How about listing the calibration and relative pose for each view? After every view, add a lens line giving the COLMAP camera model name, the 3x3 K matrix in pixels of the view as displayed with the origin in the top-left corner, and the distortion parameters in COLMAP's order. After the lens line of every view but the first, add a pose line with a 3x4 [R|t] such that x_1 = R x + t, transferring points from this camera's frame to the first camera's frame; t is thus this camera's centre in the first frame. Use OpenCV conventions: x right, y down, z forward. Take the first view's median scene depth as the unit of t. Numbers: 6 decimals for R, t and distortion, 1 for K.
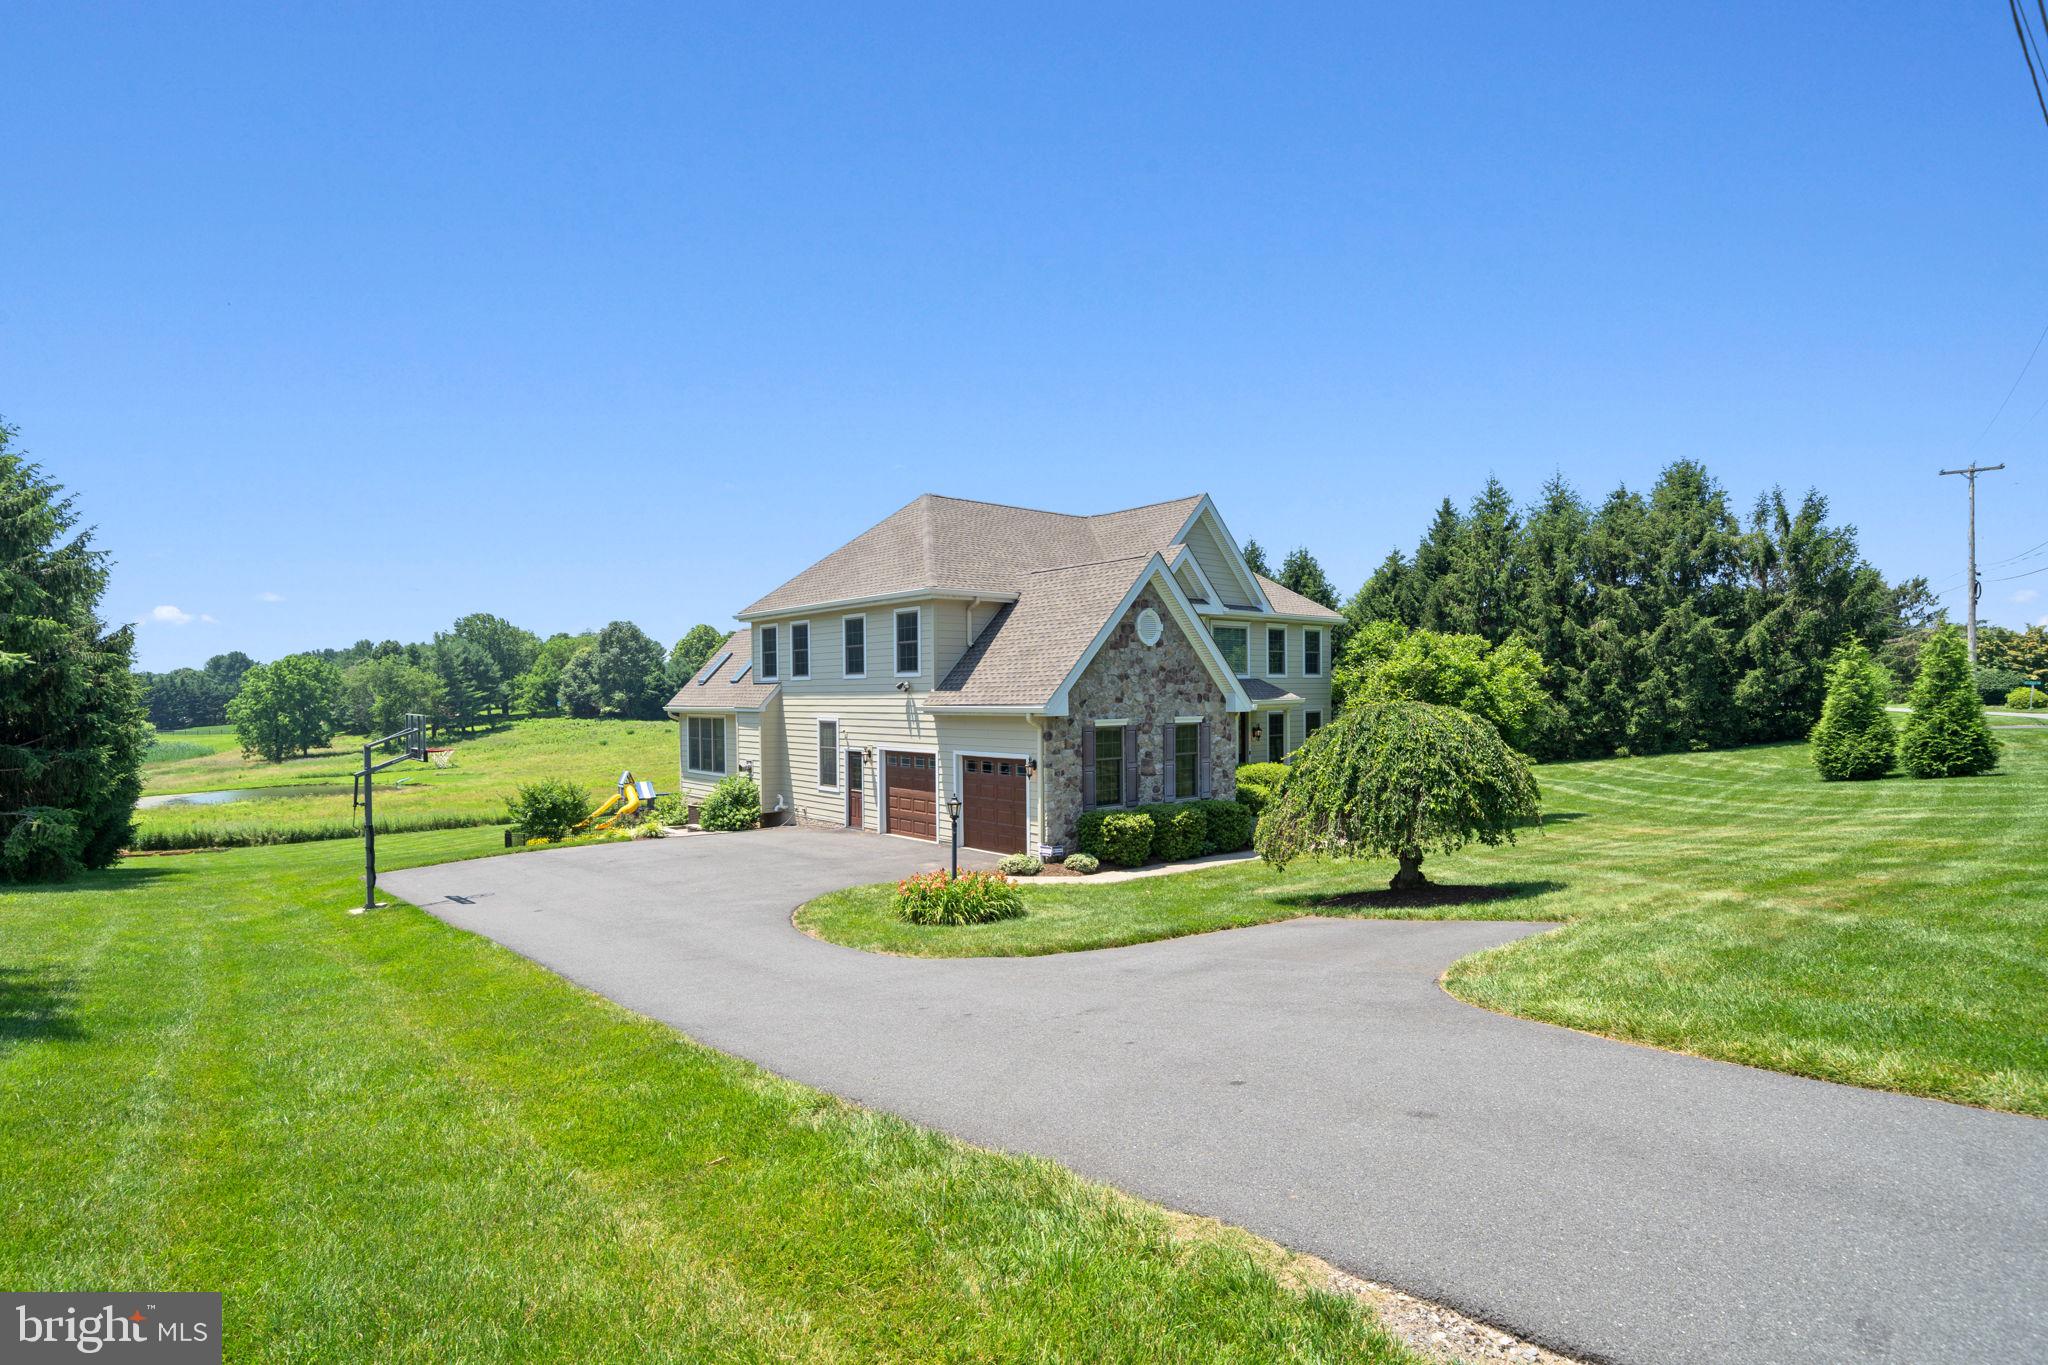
lens RADIAL K [[1020.9, 0, 1015.4], [0, 1020.9, 714.8], [0, 0, 1]] dist [0.000913, 0.000762]
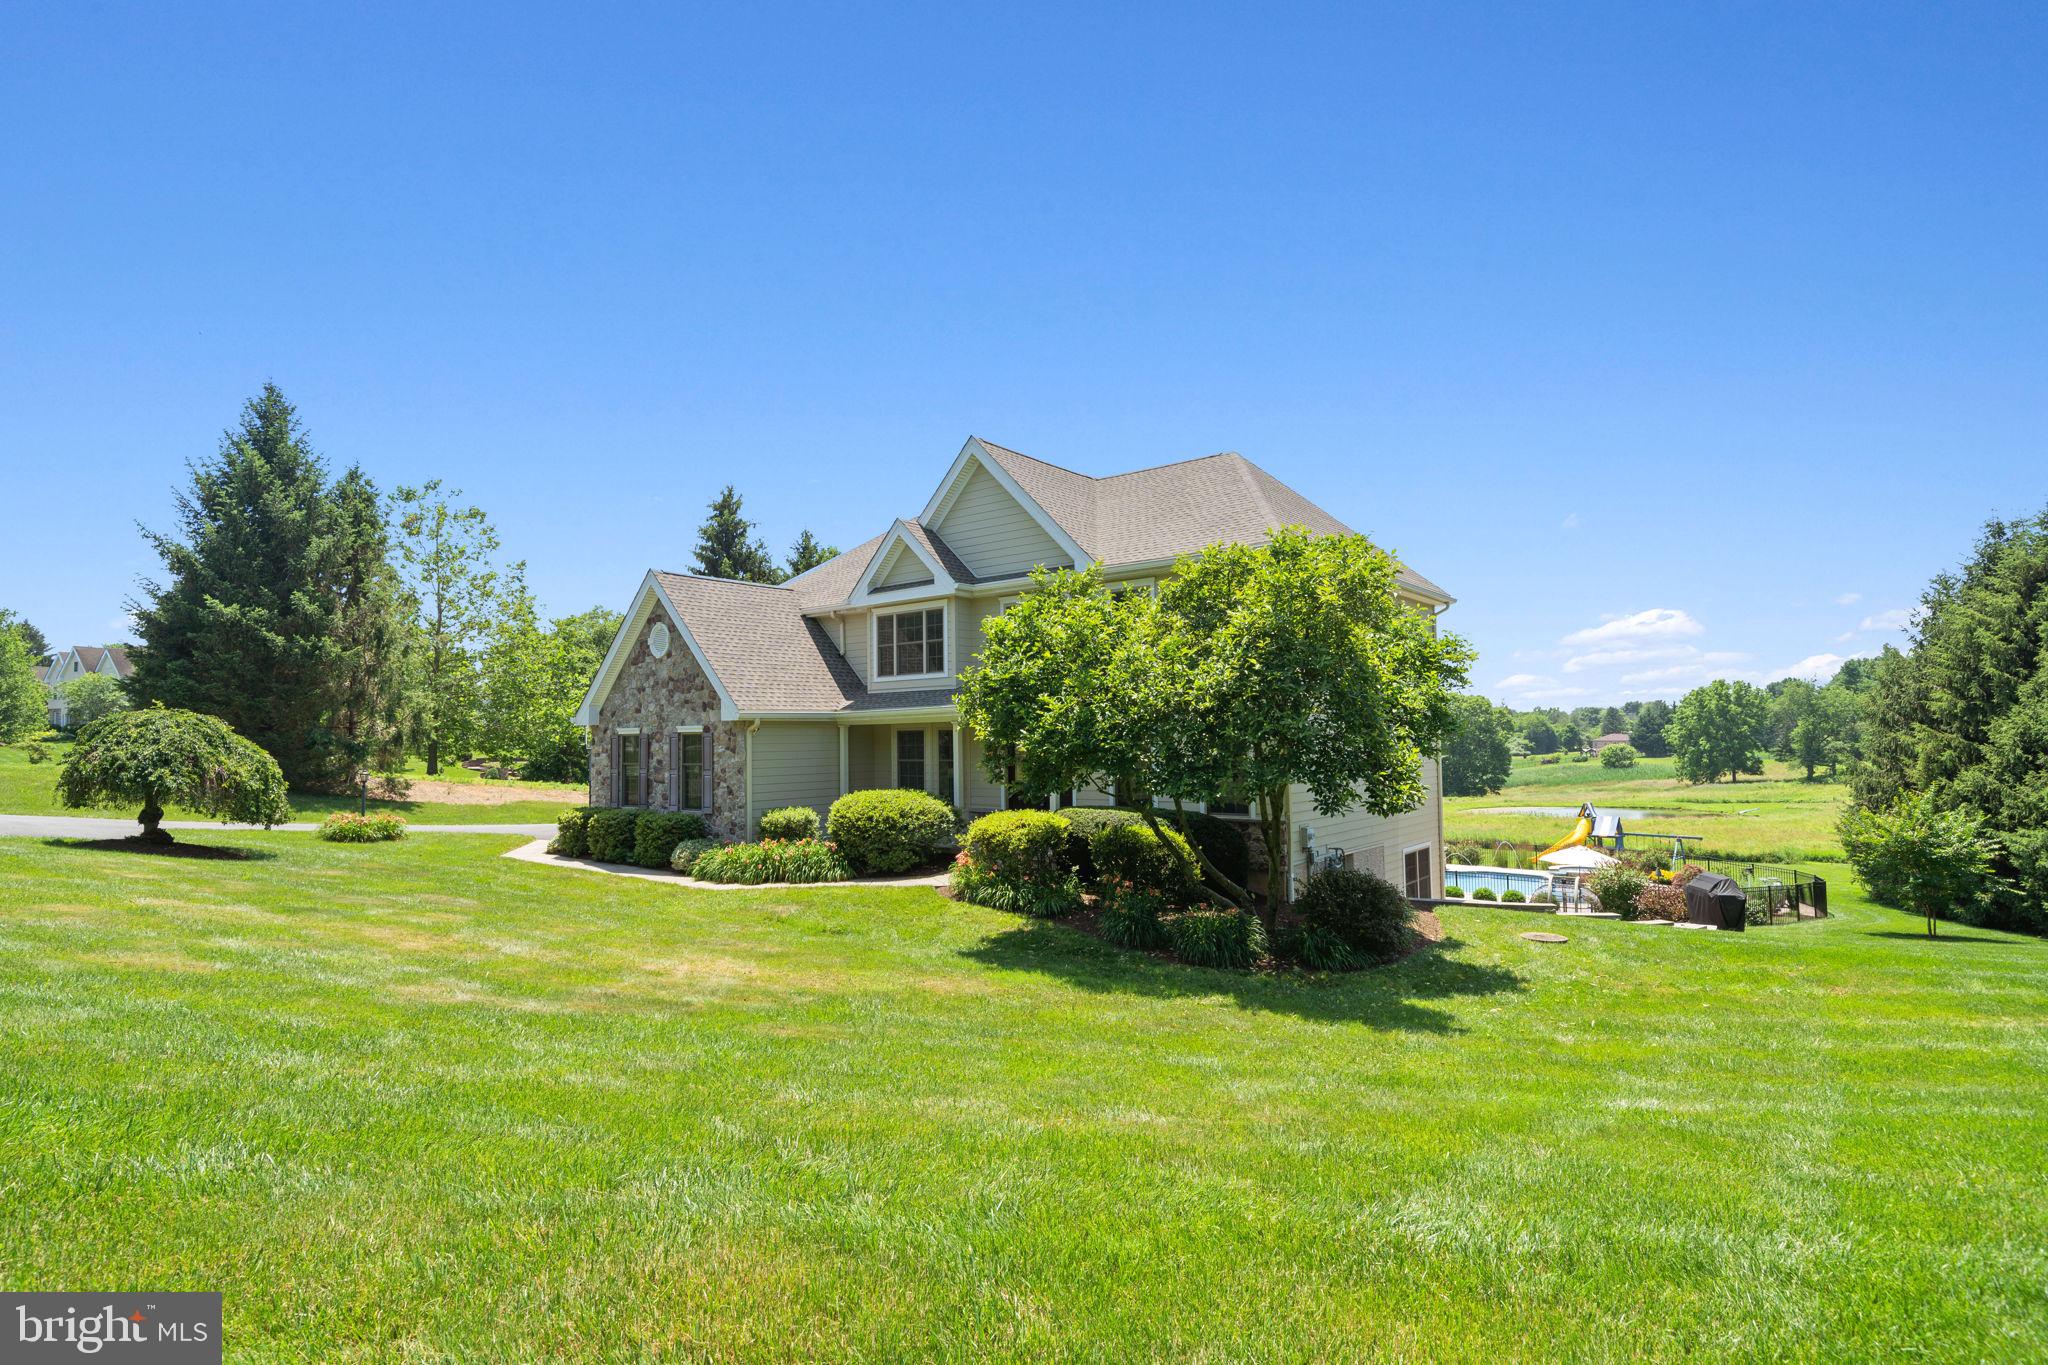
lens RADIAL K [[1014.2, 0, 1015.2], [0, 1014.2, 694.3], [0, 0, 1]] dist [0.000986, -0.000596]
pose [[0.184168, -0.037918, -0.982163, 1.147189], [-0.008419, 0.999158, -0.040153, 0.007538], [0.982859, 0.015664, 0.183694, 1.102214]]
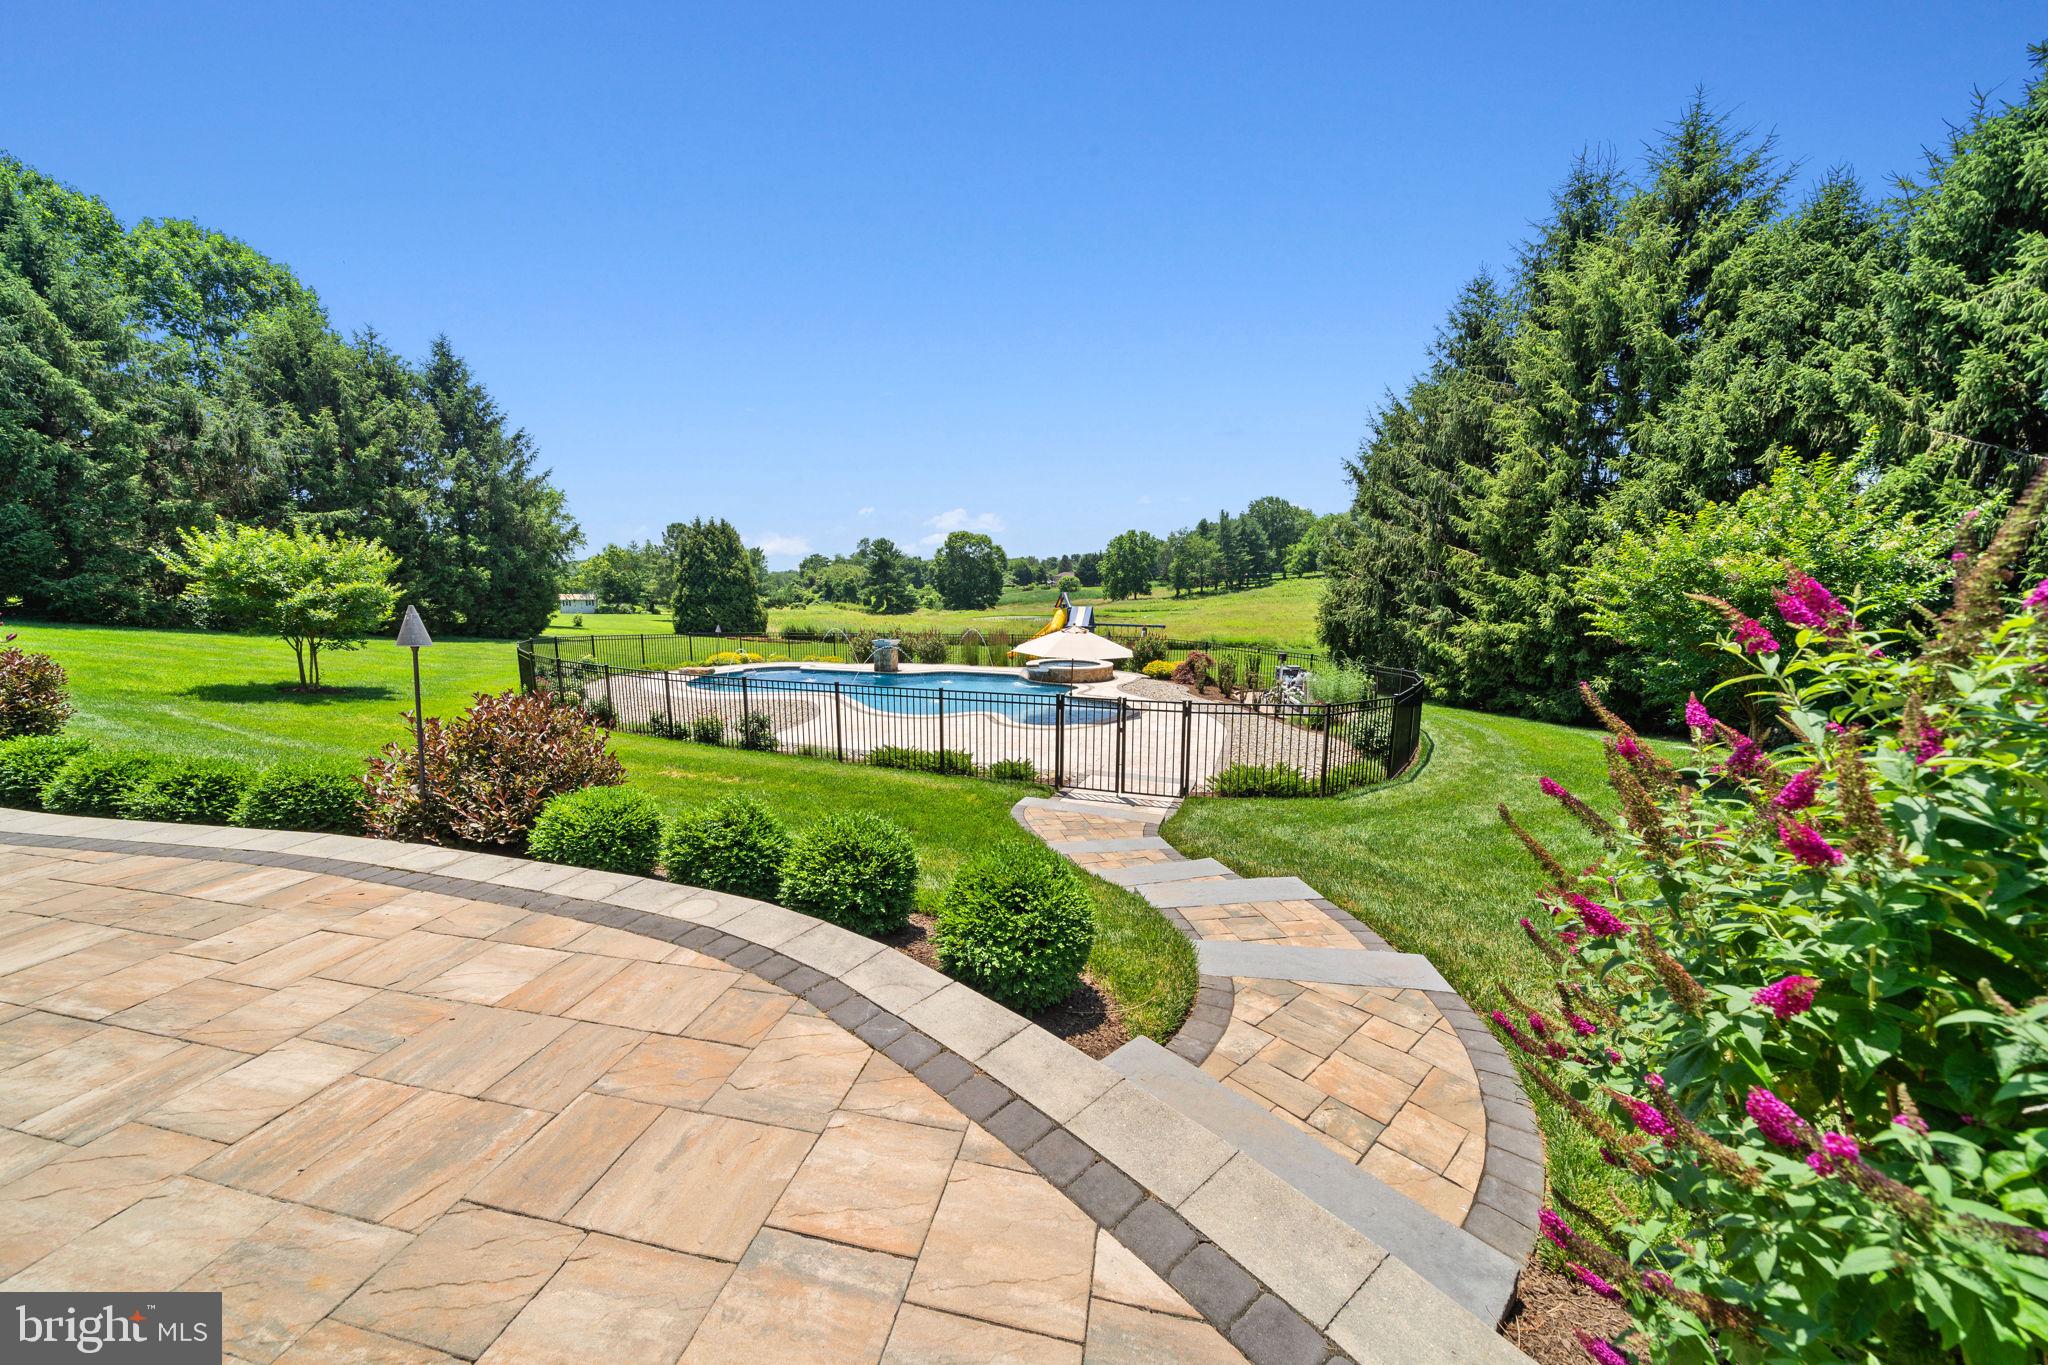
lens RADIAL K [[691.6, 0, 1011.4], [0, 691.6, 708.1], [0, 0, 1]] dist [0.000741, 0.000034]
pose [[0.602080, 0.156714, -0.782905, 0.109495], [-0.022553, 0.983495, 0.179522, 0.149179], [0.798117, -0.090430, 0.595678, 1.919551]]
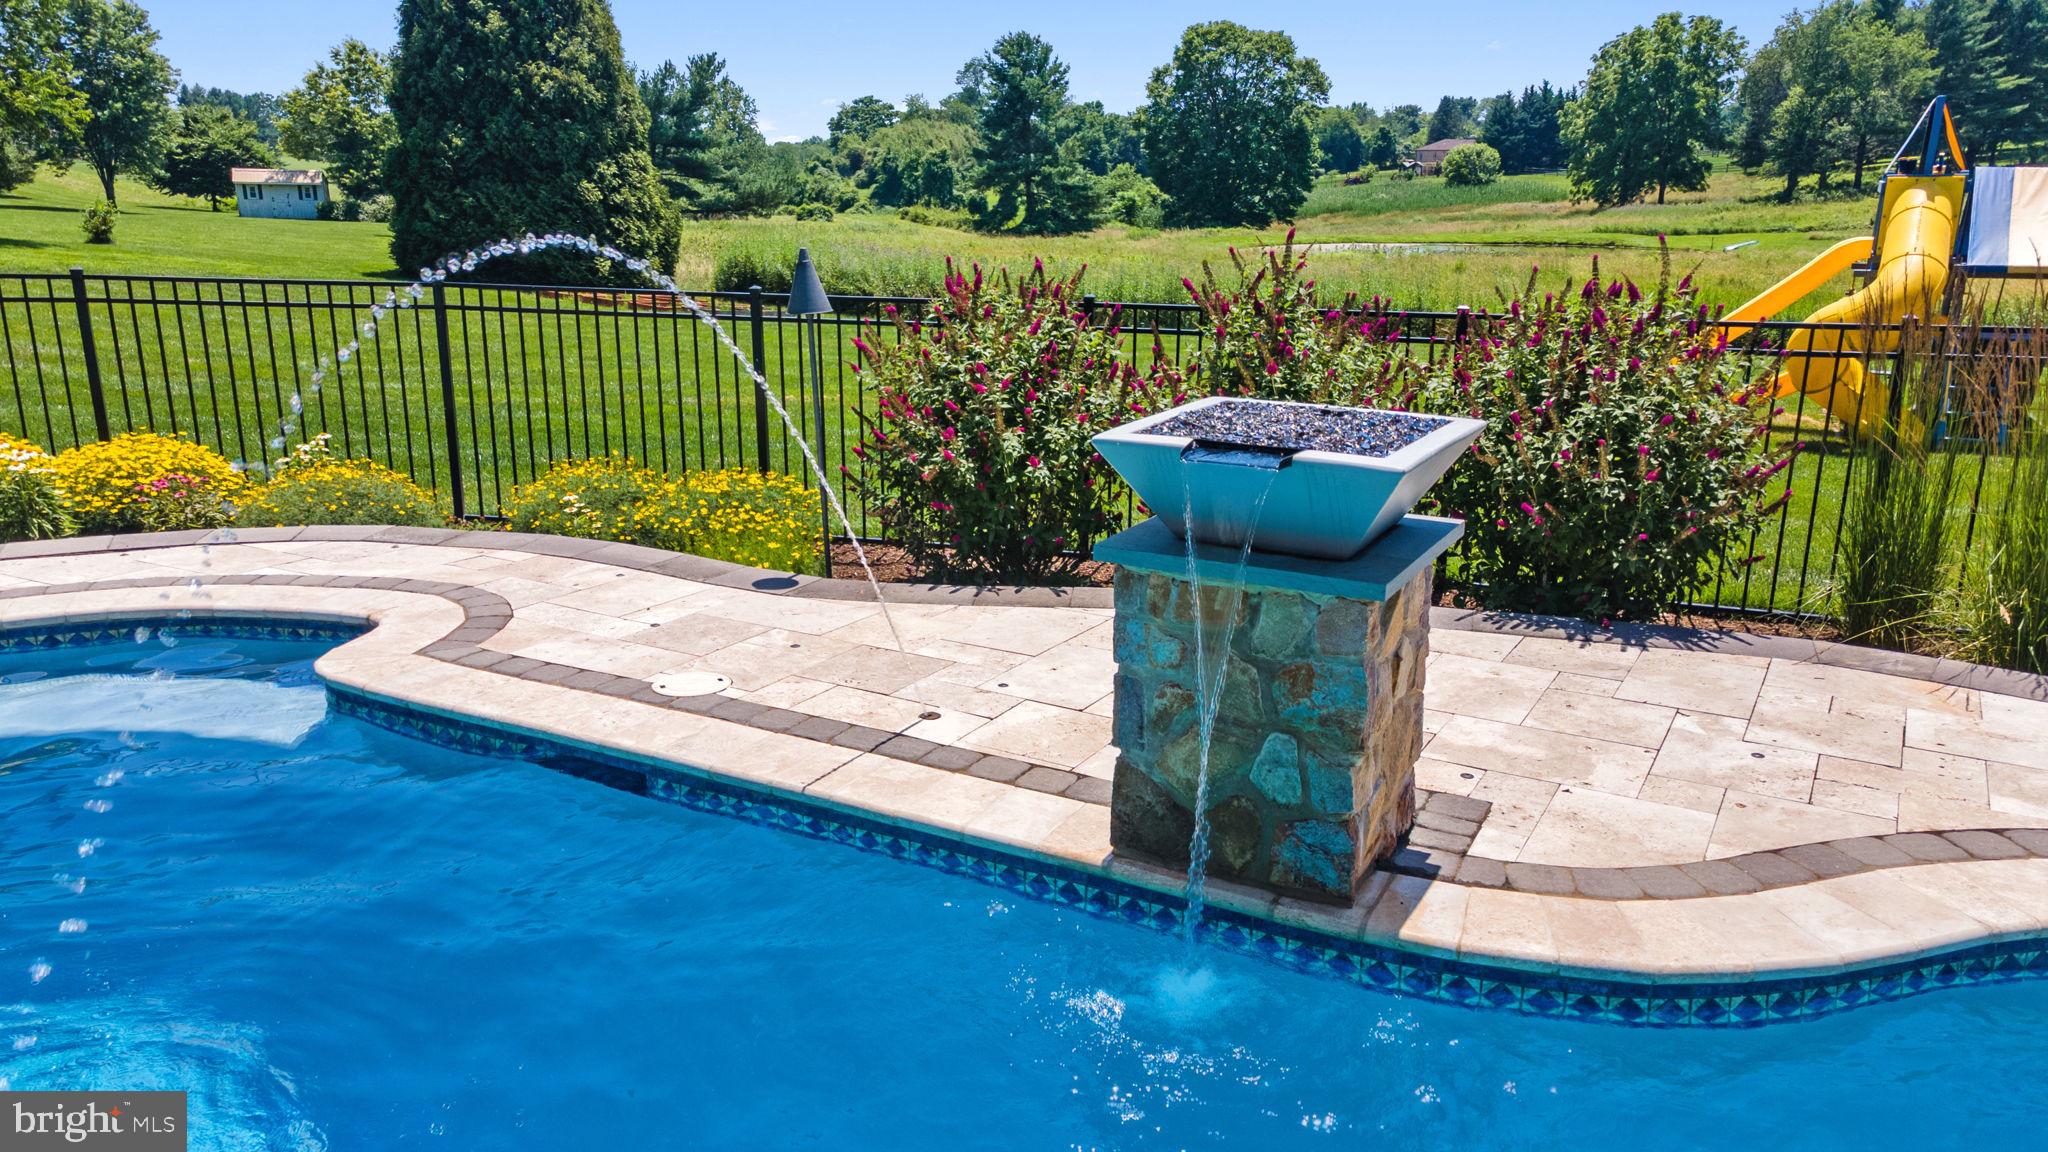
lens RADIAL K [[1483.9, 0, 1032.8], [0, 1483.9, 580.1], [0, 0, 1]] dist [0.022998, 0.041980]
pose [[0.461365, 0.251081, -0.850941, -0.712565], [-0.026926, 0.962640, 0.269441, 0.214508], [0.886802, -0.101398, 0.450889, 2.305231]]
